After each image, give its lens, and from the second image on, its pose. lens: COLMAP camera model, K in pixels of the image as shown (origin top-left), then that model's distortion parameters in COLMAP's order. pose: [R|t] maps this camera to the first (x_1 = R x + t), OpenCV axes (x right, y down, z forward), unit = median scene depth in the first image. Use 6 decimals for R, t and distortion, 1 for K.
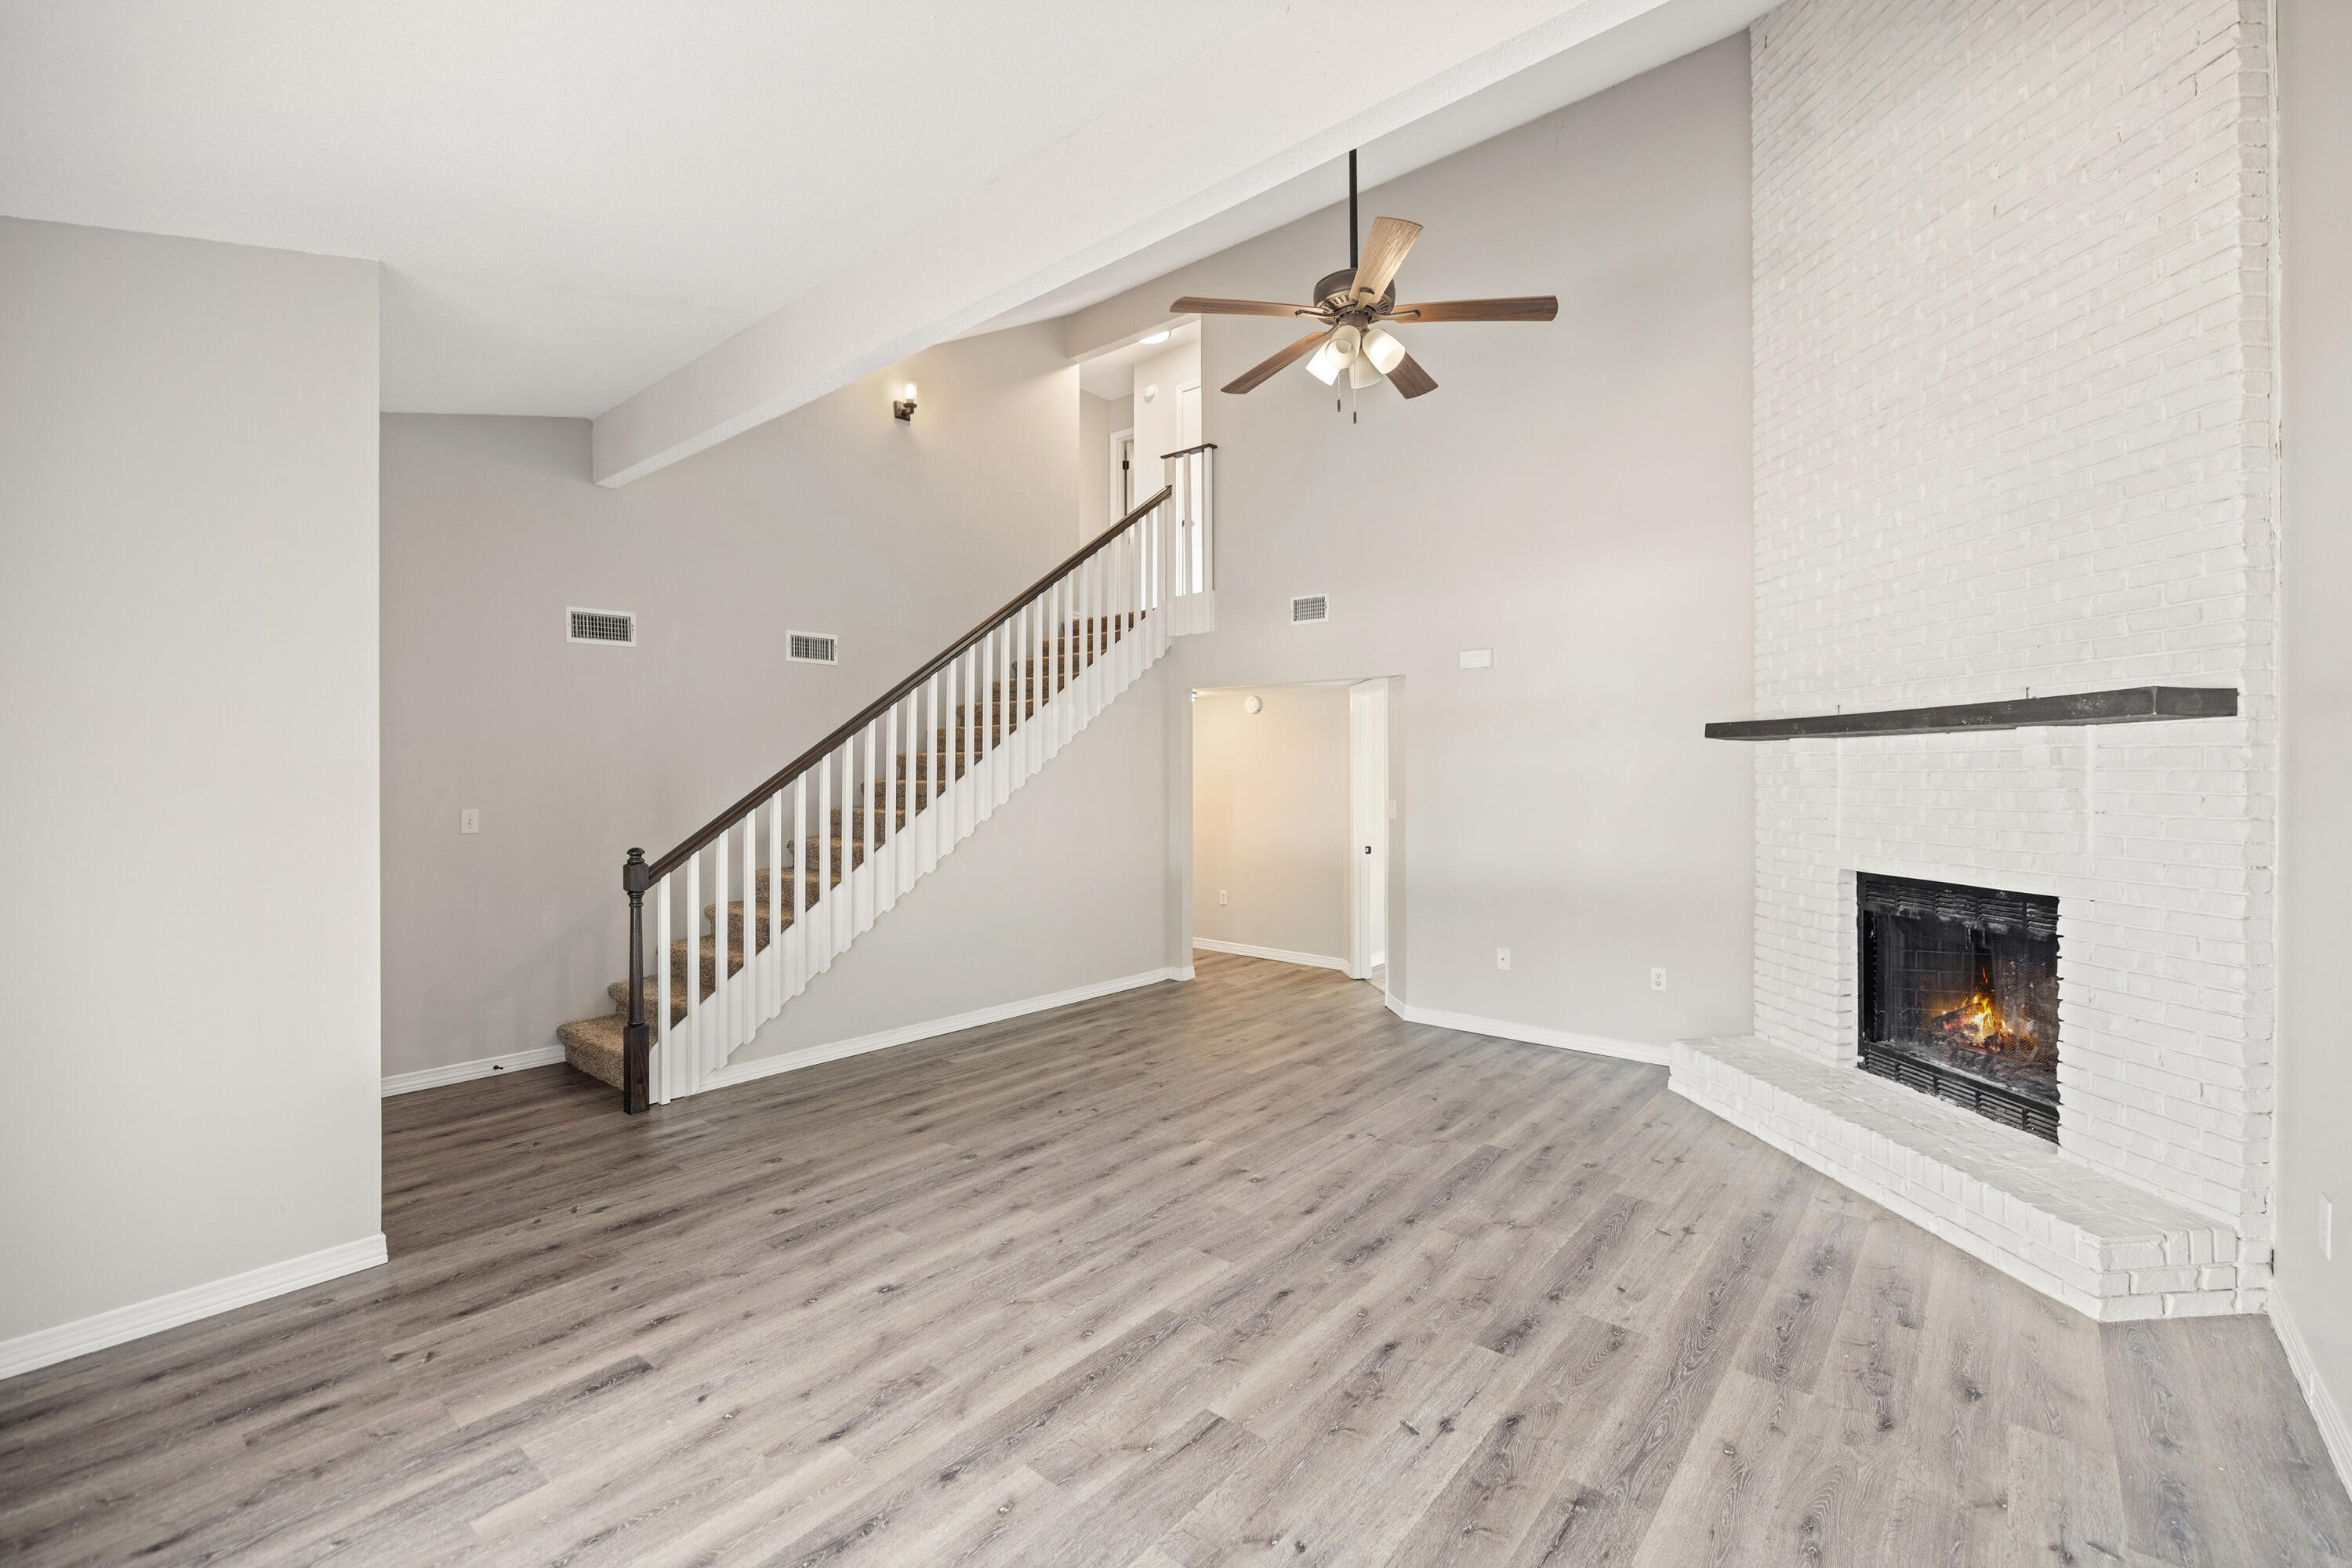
lens RADIAL K [[1009.8, 0, 1185.8], [0, 1009.8, 772.9], [0, 0, 1]] dist [0.000636, 0.000049]
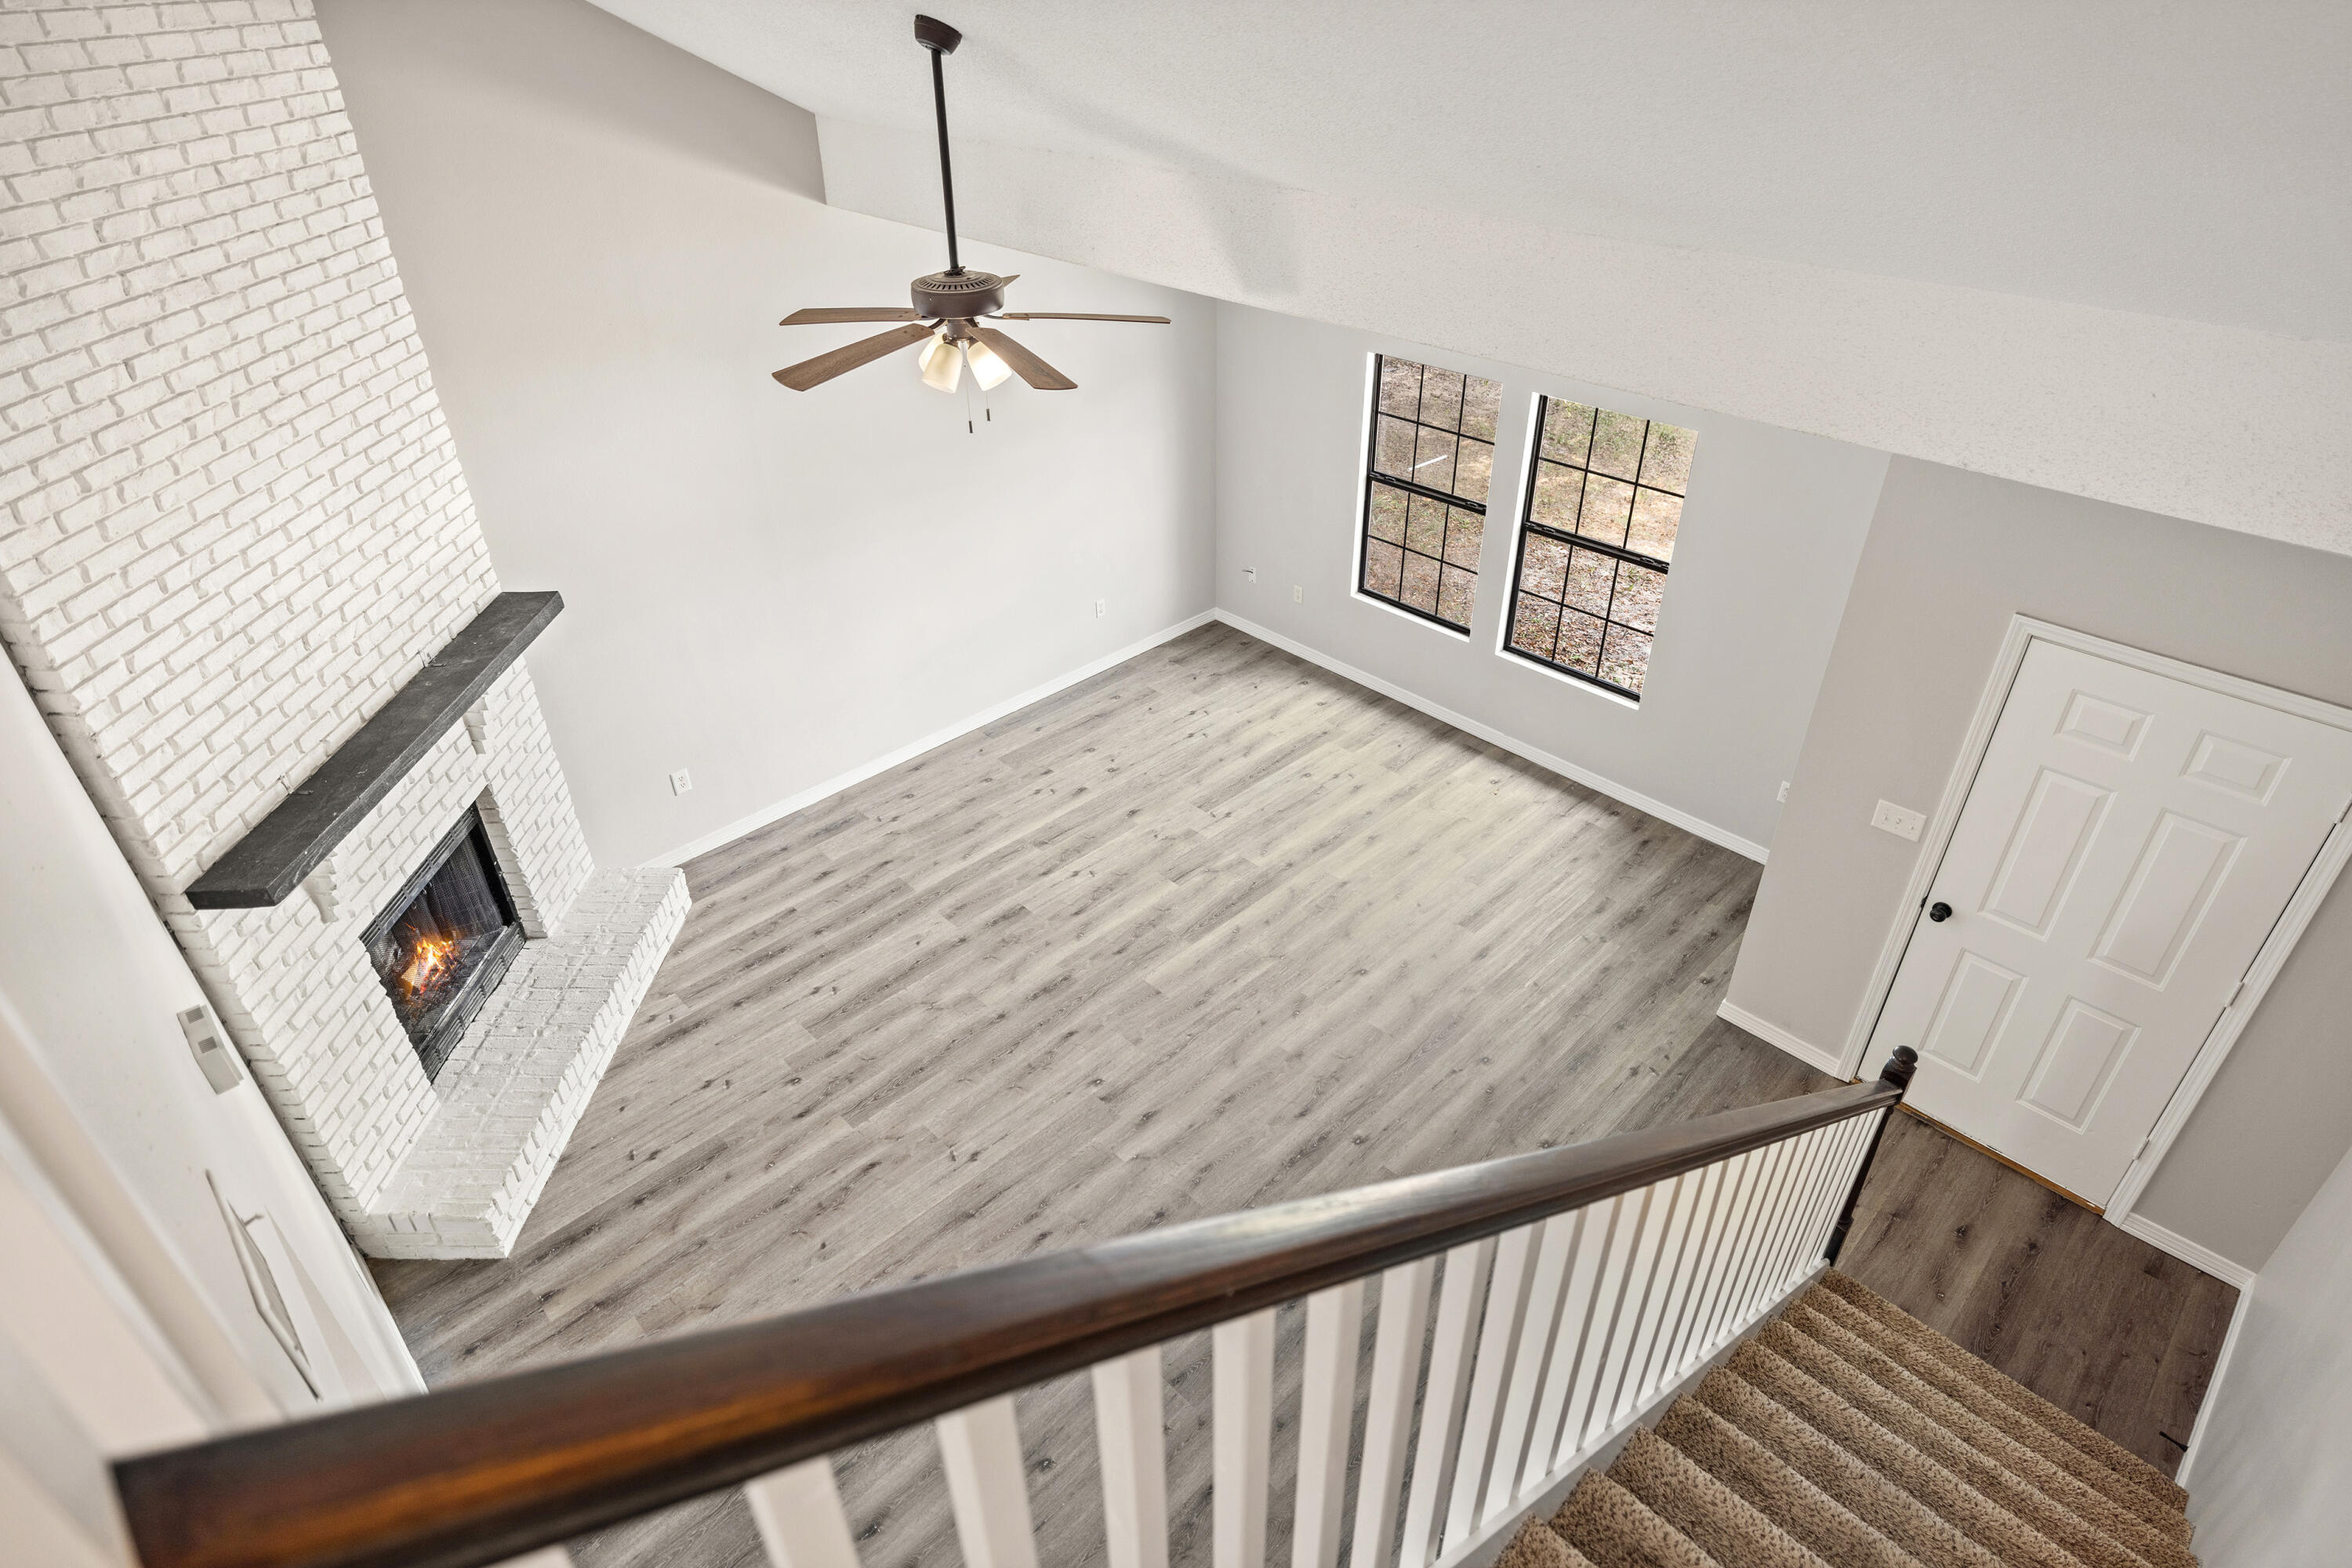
lens RADIAL K [[1282.1, 0, 1174.7], [0, 1282.1, 800.3], [0, 0, 1]] dist [-0.000337, 0.000155]
pose [[-0.994147, -0.049966, 0.095790, -0.139577], [0.012574, 0.827088, 0.561931, -0.667227], [-0.107305, 0.559846, -0.821619, 1.969351]]
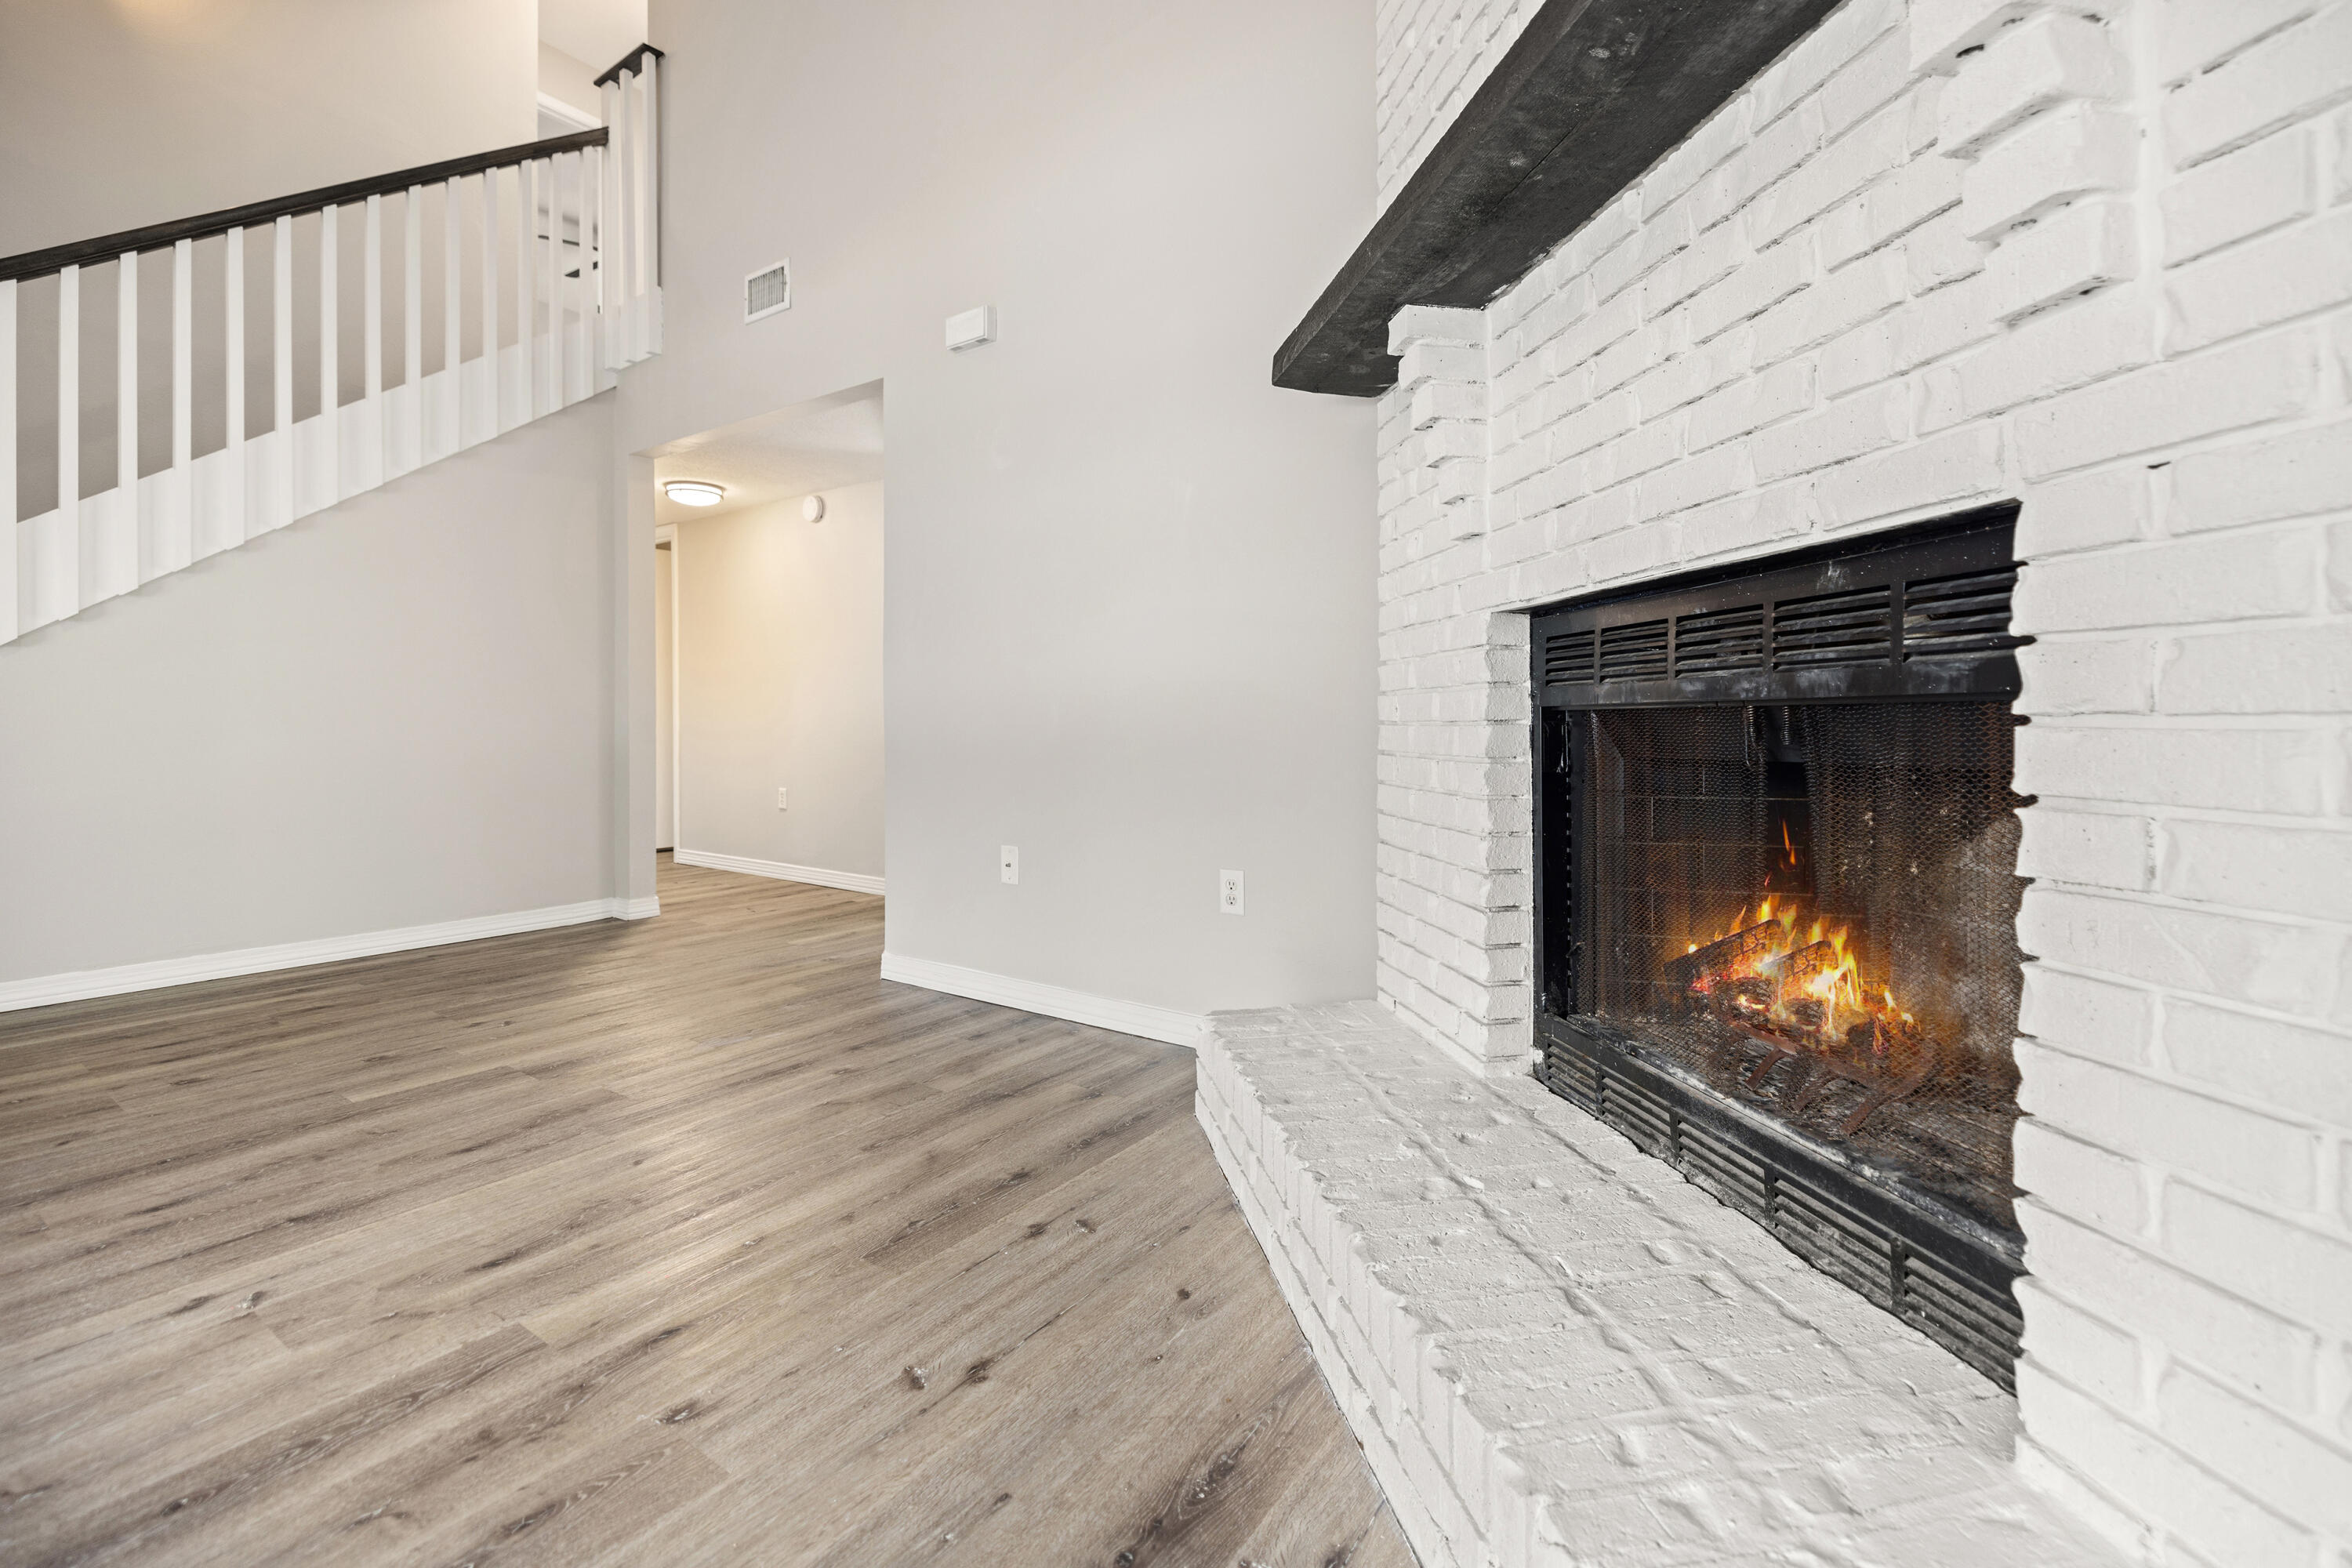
lens RADIAL K [[1024.6, 0, 1170.3], [0, 1024.6, 718.8], [0, 0, 1]] dist [-0.000650, 0.000035]
pose [[0.996975, -0.000682, 0.077715, 0.541262], [0.000812, 0.999998, -0.001648, 0.158767], [-0.077714, 0.001706, 0.996974, 0.653227]]
